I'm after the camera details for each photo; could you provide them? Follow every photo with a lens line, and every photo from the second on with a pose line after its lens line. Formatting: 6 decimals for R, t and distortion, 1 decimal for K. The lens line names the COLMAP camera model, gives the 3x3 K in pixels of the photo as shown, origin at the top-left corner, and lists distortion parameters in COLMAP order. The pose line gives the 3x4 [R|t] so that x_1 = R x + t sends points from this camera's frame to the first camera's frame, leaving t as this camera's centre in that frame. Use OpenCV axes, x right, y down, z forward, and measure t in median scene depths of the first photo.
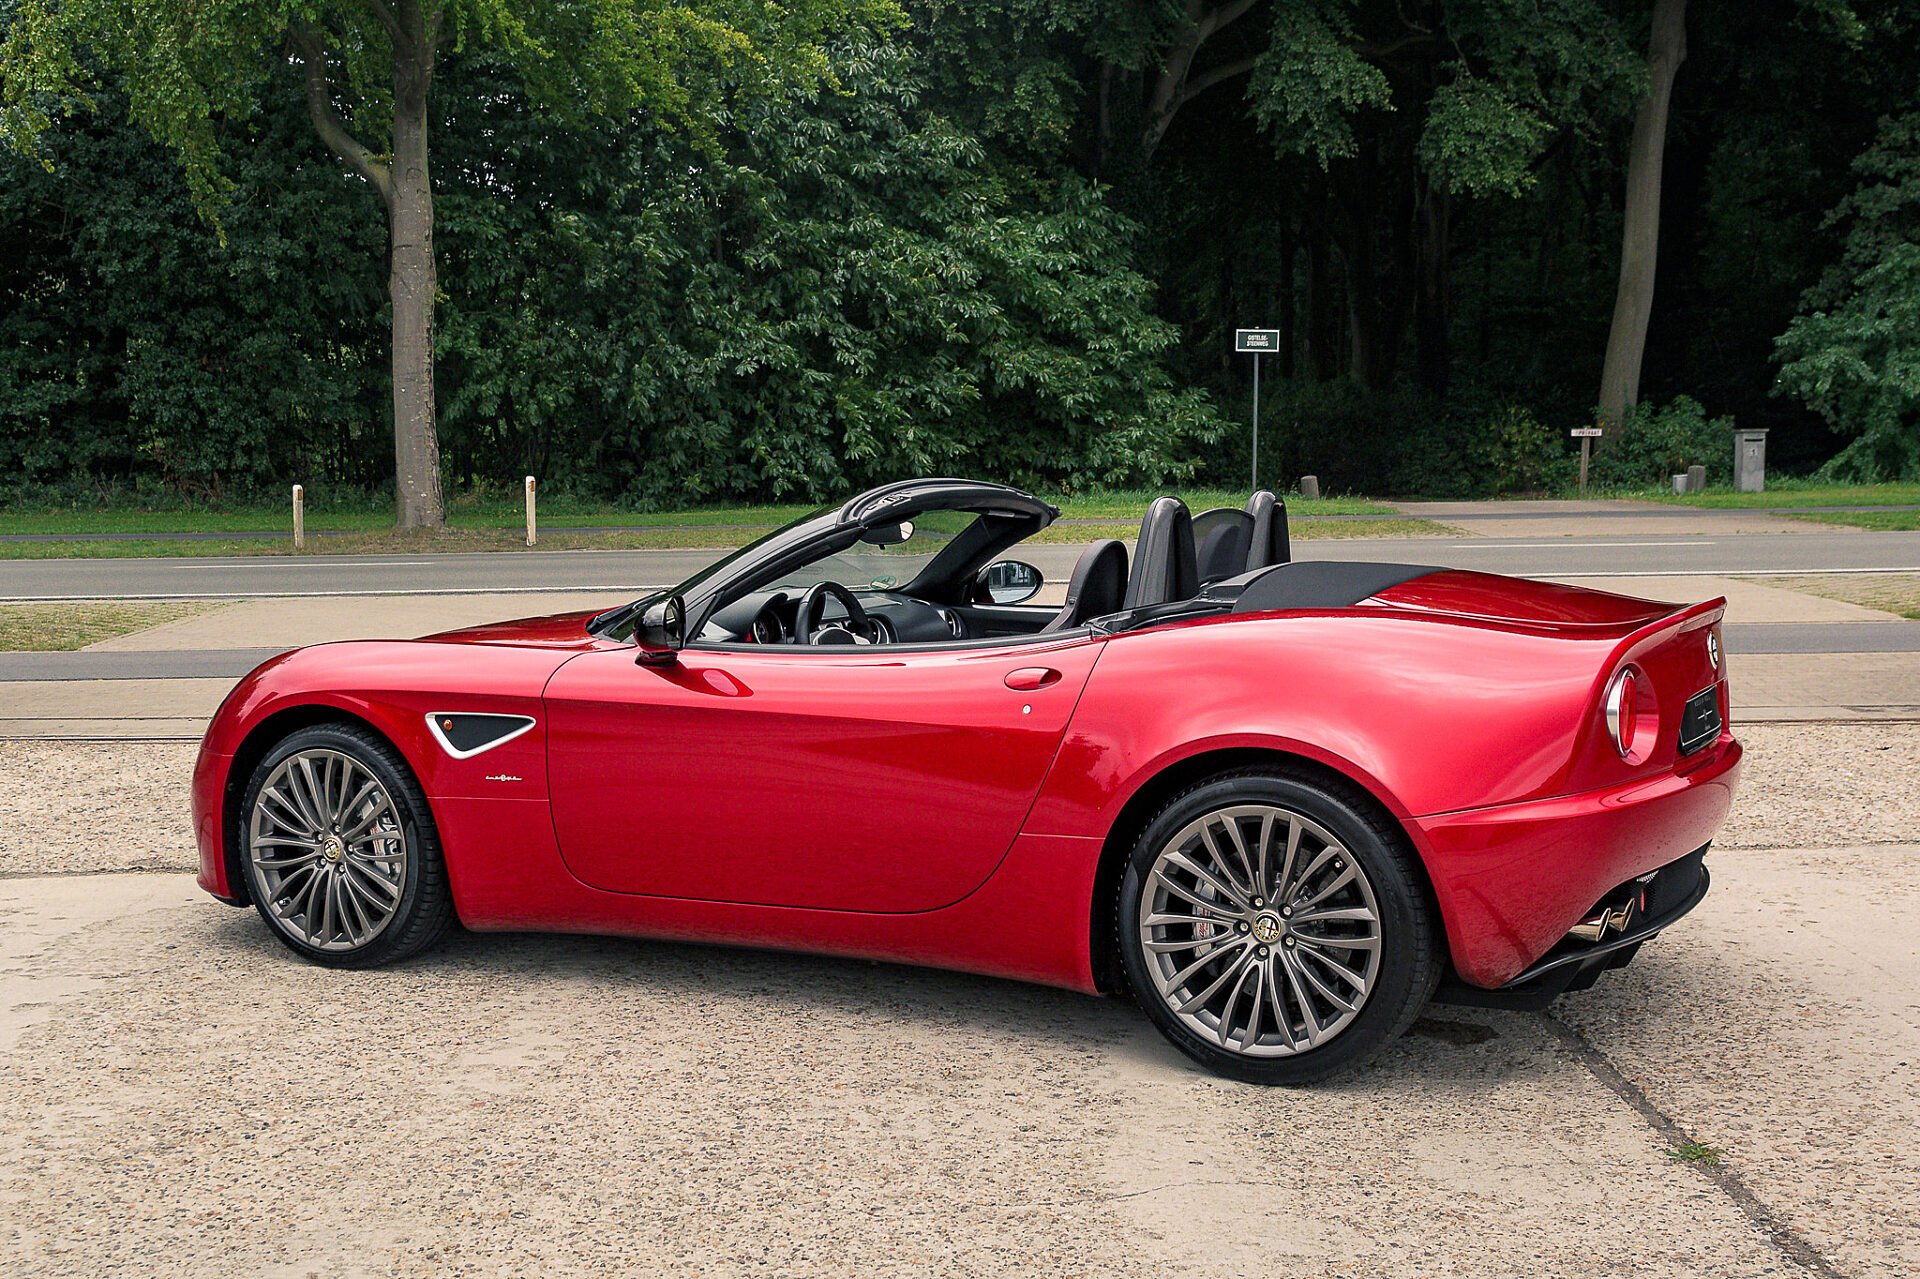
lens RADIAL K [[3011.8, 0, 913.8], [0, 3011.8, 725.0], [0, 0, 1]] dist [-0.017516, 0.272525]
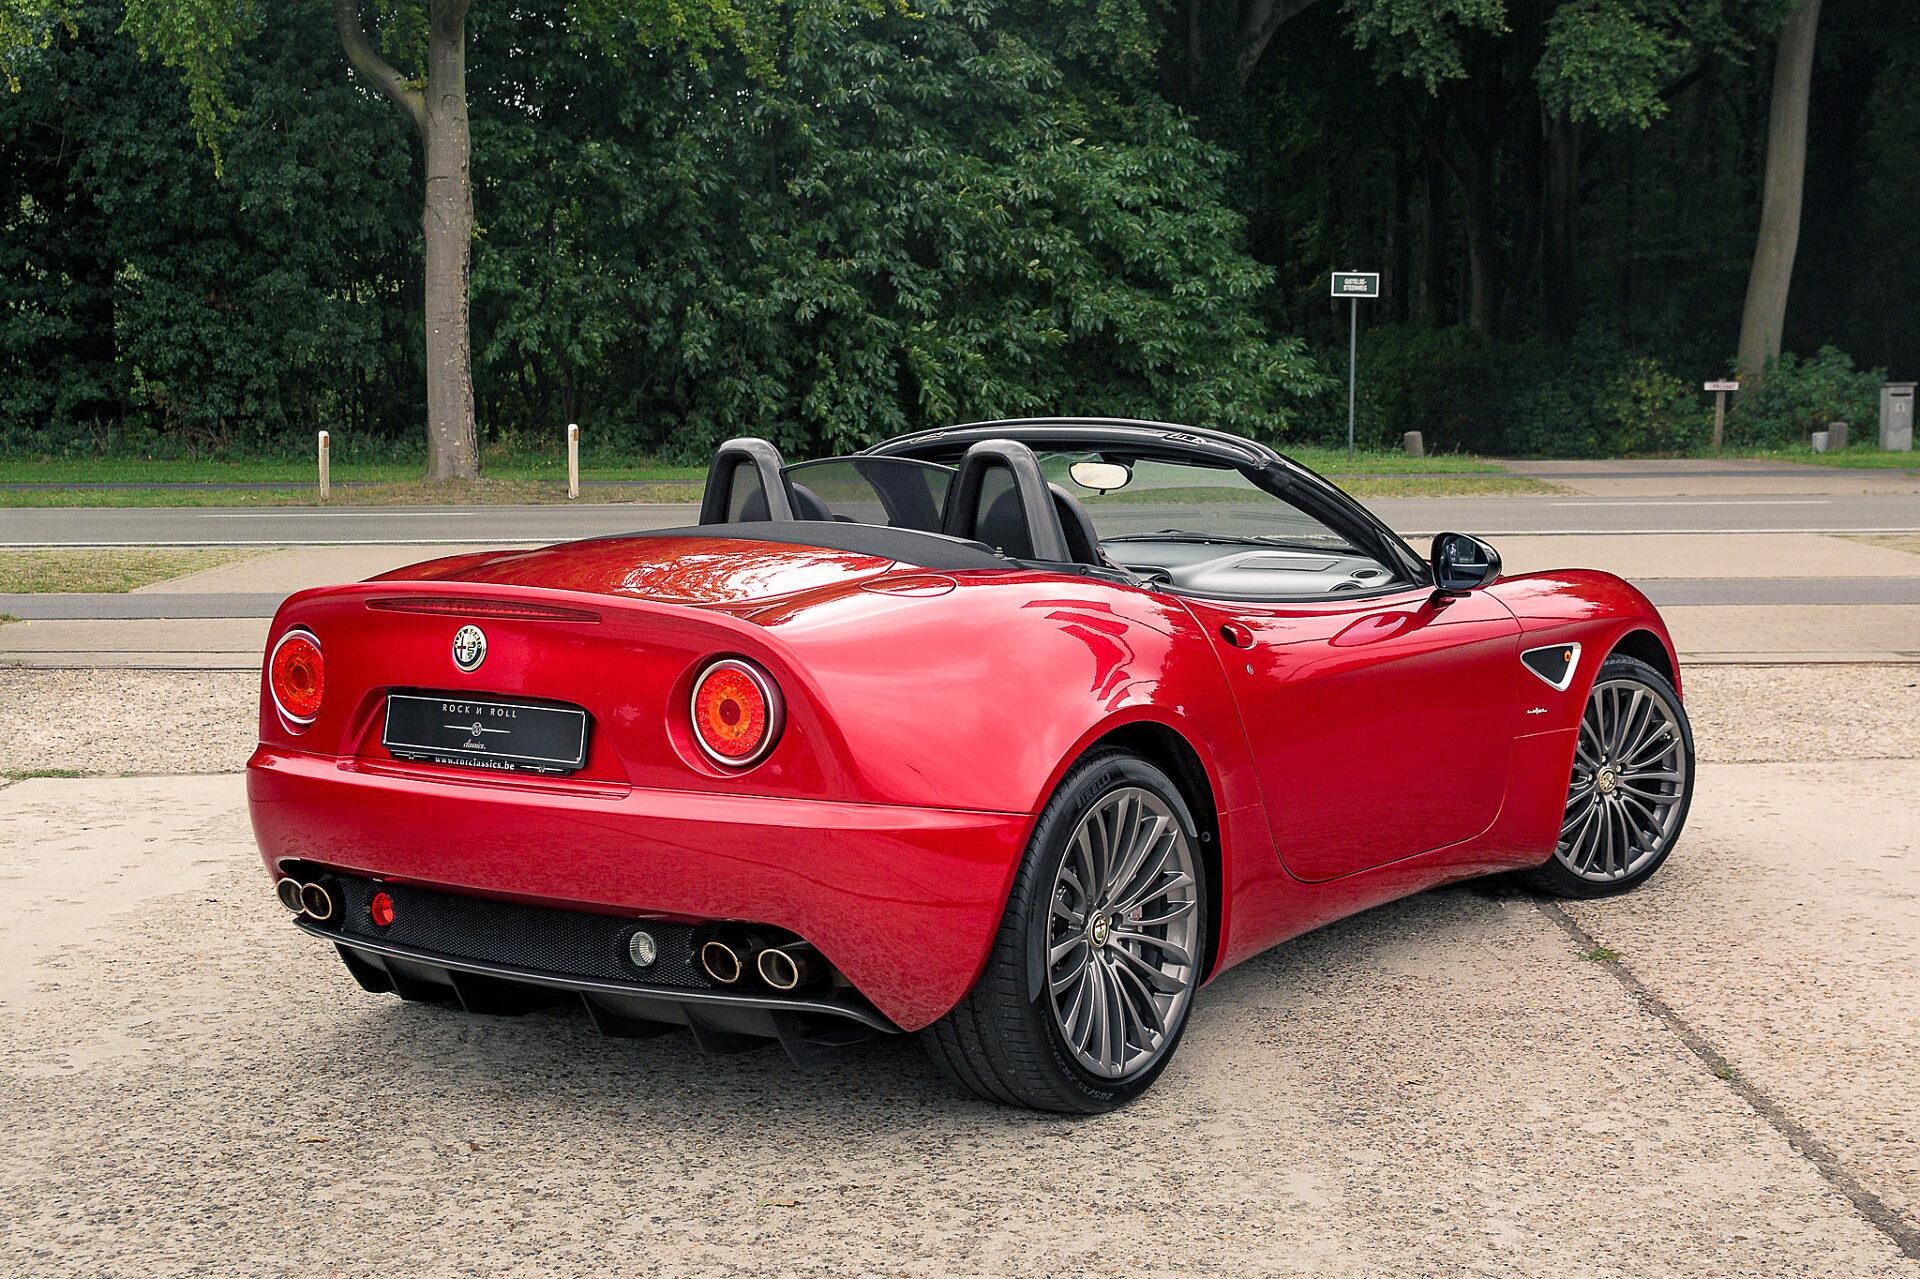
lens RADIAL K [[3825.3, 0, 960.0], [0, 3825.3, 639.5], [0, 0, 1]] dist [0.121238, -0.028866]
pose [[0.999947, 0.007649, -0.006870, 0.001667], [-0.007861, 0.999478, -0.031324, 0.018546], [0.006627, 0.031376, 0.999486, -0.169360]]
